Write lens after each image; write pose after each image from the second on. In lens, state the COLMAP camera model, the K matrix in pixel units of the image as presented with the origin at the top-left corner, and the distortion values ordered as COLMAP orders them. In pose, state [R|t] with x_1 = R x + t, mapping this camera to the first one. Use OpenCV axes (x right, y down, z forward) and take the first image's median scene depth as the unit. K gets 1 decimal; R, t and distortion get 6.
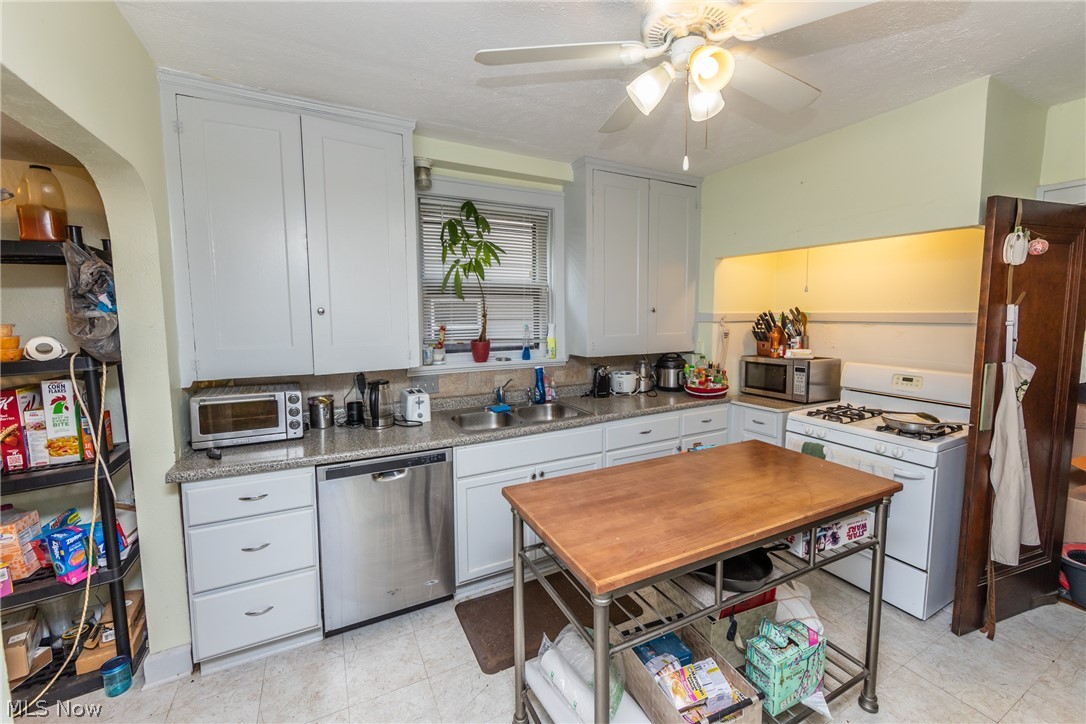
lens RADIAL K [[427.4, 0, 542.4], [0, 427.4, 356.3], [0, 0, 1]] dist [0.000913, 0.000044]
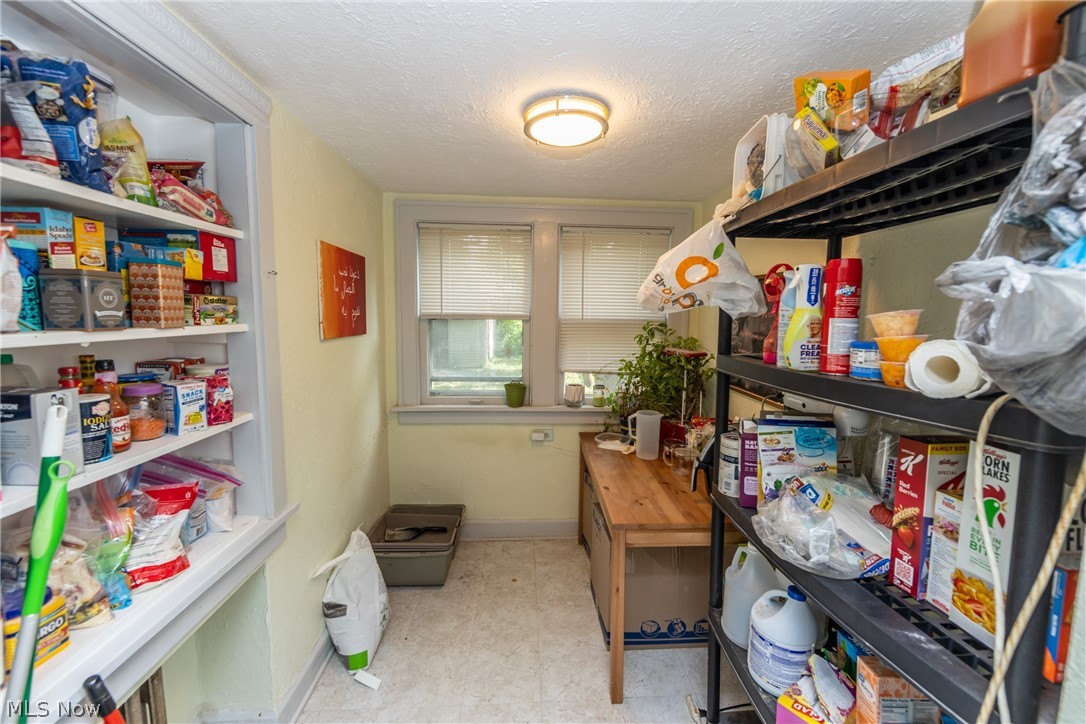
lens RADIAL K [[427.4, 0, 540.9], [0, 427.4, 354.3], [0, 0, 1]] dist [0.000913, 0.000044]
pose [[-0.405467, 0.084109, -0.910232, -0.589144], [-0.090180, 0.987220, 0.131394, -0.050387], [0.909651, 0.135361, -0.392700, 0.757930]]
